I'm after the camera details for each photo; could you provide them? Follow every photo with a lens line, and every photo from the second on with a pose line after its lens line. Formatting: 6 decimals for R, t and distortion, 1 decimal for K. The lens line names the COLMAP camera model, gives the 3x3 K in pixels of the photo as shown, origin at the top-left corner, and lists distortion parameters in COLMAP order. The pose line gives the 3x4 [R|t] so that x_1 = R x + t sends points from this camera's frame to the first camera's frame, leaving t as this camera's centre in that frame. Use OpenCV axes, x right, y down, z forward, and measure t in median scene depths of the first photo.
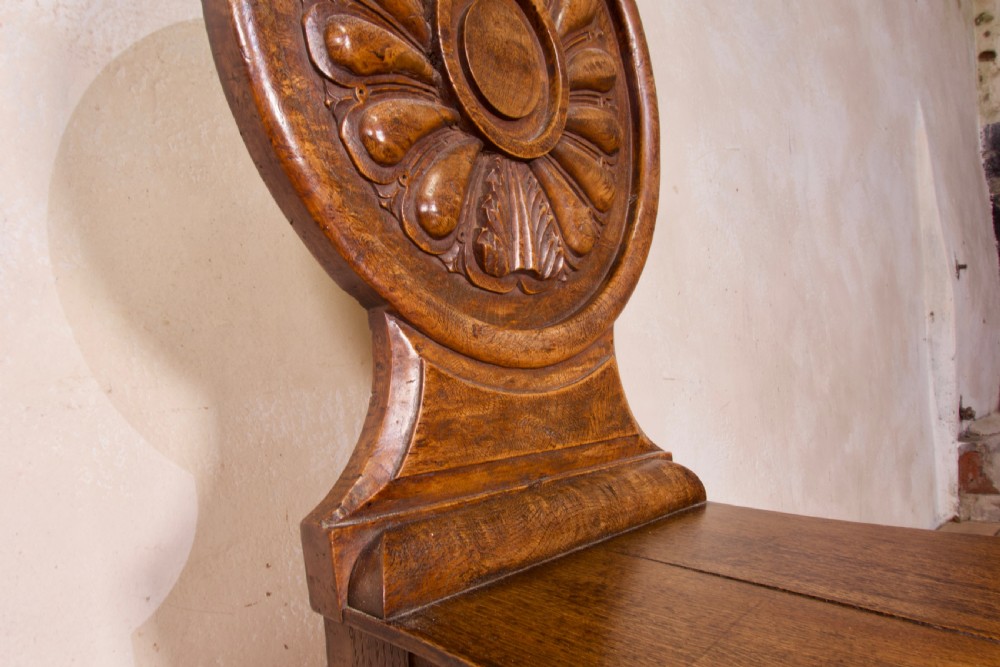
lens RADIAL K [[781.4, 0, 503.2], [0, 781.4, 334.4], [0, 0, 1]] dist [-0.006242, 0.005732]
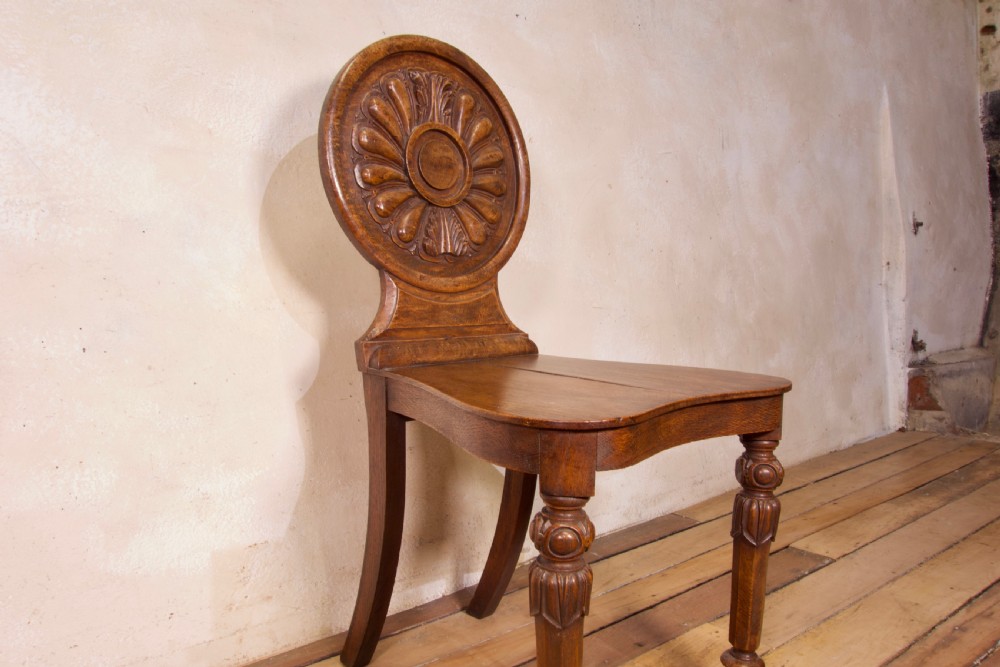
lens RADIAL K [[781.4, 0, 499.9], [0, 781.4, 337.4], [0, 0, 1]] dist [-0.006242, 0.005732]
pose [[0.990565, 0.008315, -0.136793, 0.494166], [0.001372, 0.997506, 0.070567, 0.008939], [0.137039, -0.070088, 0.988083, -1.322578]]
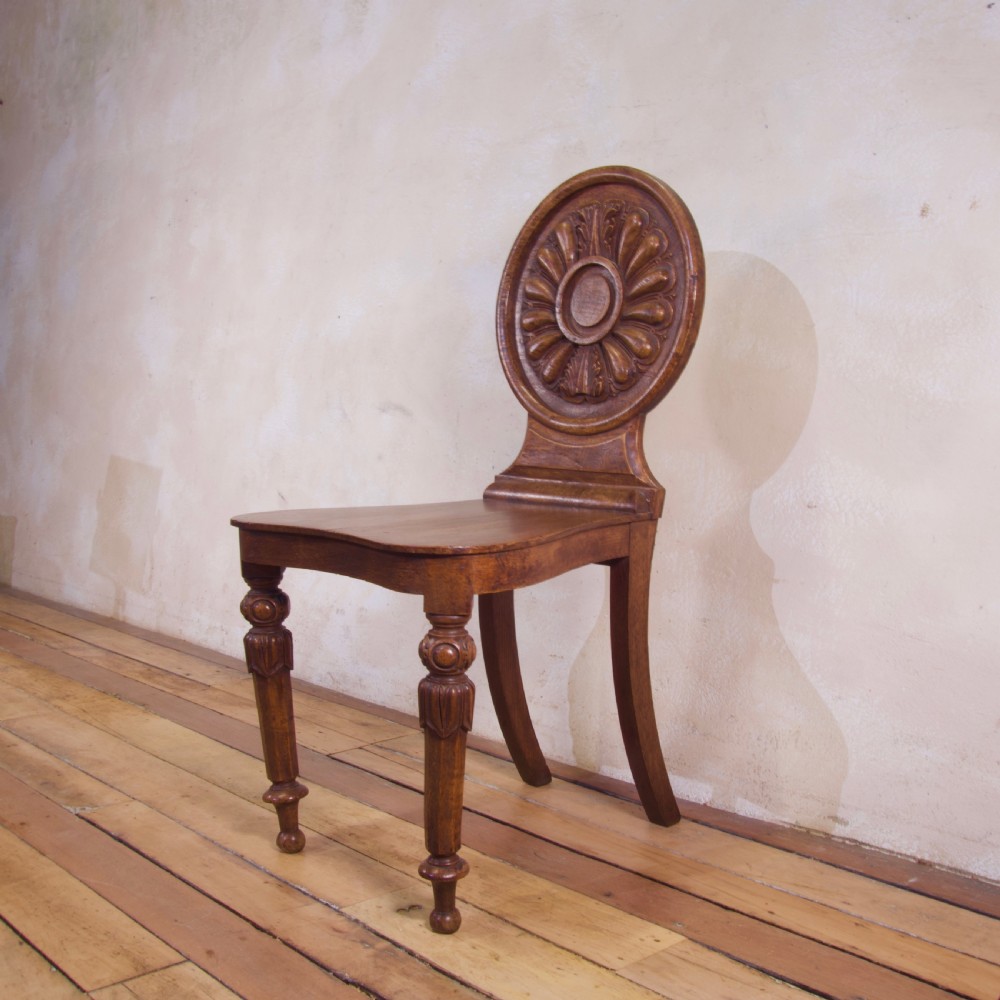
lens RADIAL K [[1187.7, 0, 501.4], [0, 1187.7, 508.7], [0, 0, 1]] dist [-0.001500, 0.000000]
pose [[-0.090767, 0.087619, -0.992010, 3.363769], [-0.020290, 0.995753, 0.089806, -0.048878], [0.995665, 0.028279, -0.088603, 1.009128]]
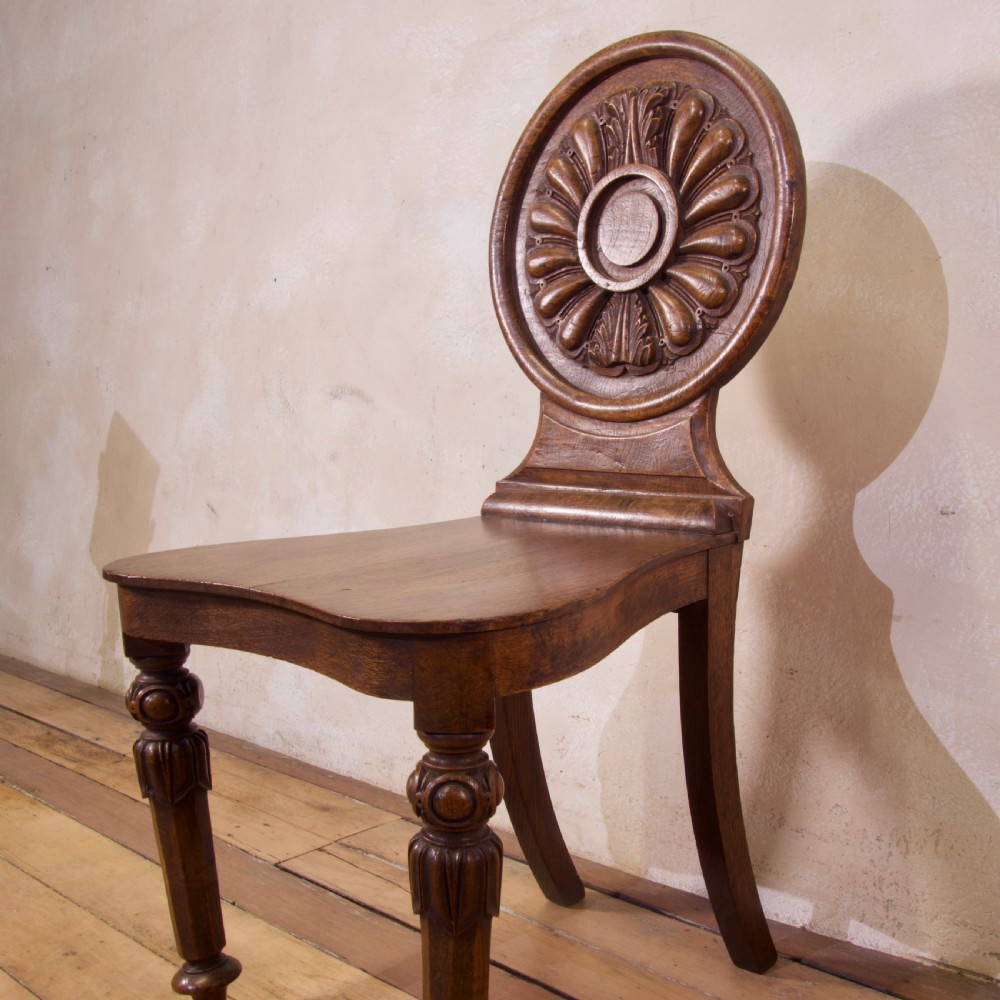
lens RADIAL K [[1187.7, 0, 528.3], [0, 1187.7, 507.2], [0, 0, 1]] dist [-0.001500, 0.000000]
pose [[-0.030176, 0.101244, -0.994404, 2.358695], [0.007291, 0.994853, 0.101068, -0.029927], [0.999518, -0.004200, -0.030759, 0.819698]]
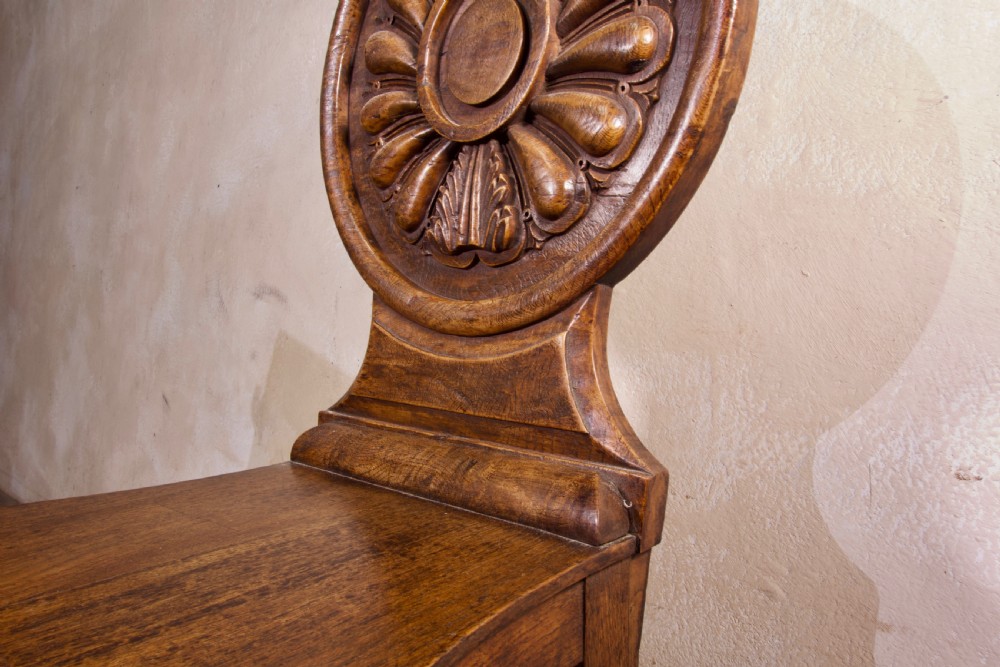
lens RADIAL K [[781.4, 0, 496.0], [0, 781.4, 336.3], [0, 0, 1]] dist [-0.006242, 0.005732]
pose [[-0.072726, 0.057516, -0.995692, 1.038247], [0.001647, 0.998341, 0.057549, -0.017701], [0.997351, 0.002546, -0.072700, 1.038774]]
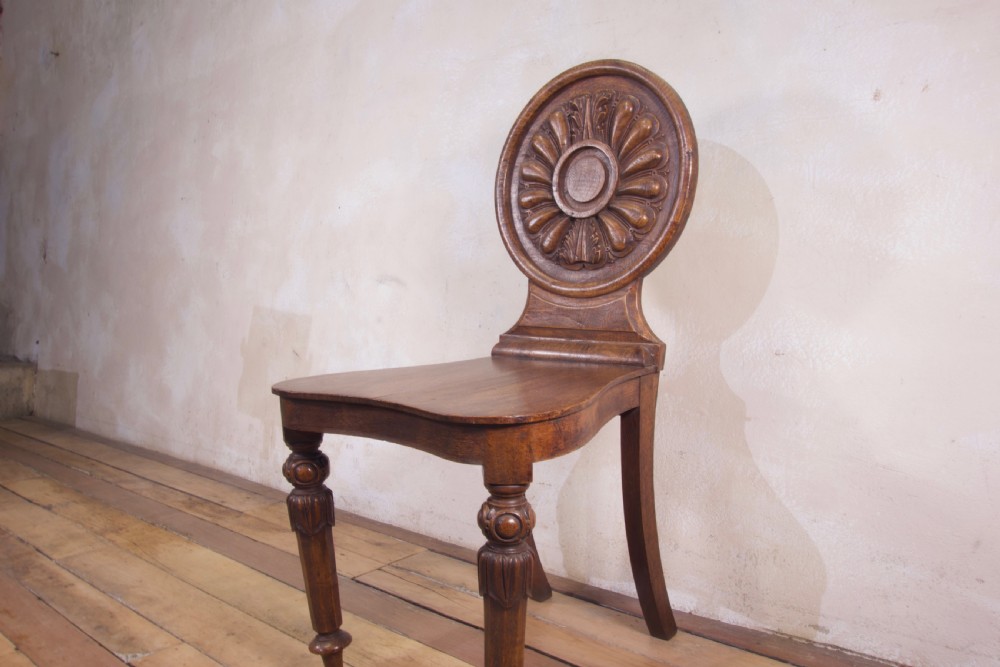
lens RADIAL K [[781.4, 0, 495.0], [0, 781.4, 339.1], [0, 0, 1]] dist [-0.006242, 0.005732]
pose [[0.004720, 0.080759, -0.996723, 2.502319], [0.003789, 0.996725, 0.080777, -0.030704], [0.999982, -0.004158, 0.004398, 0.646613]]
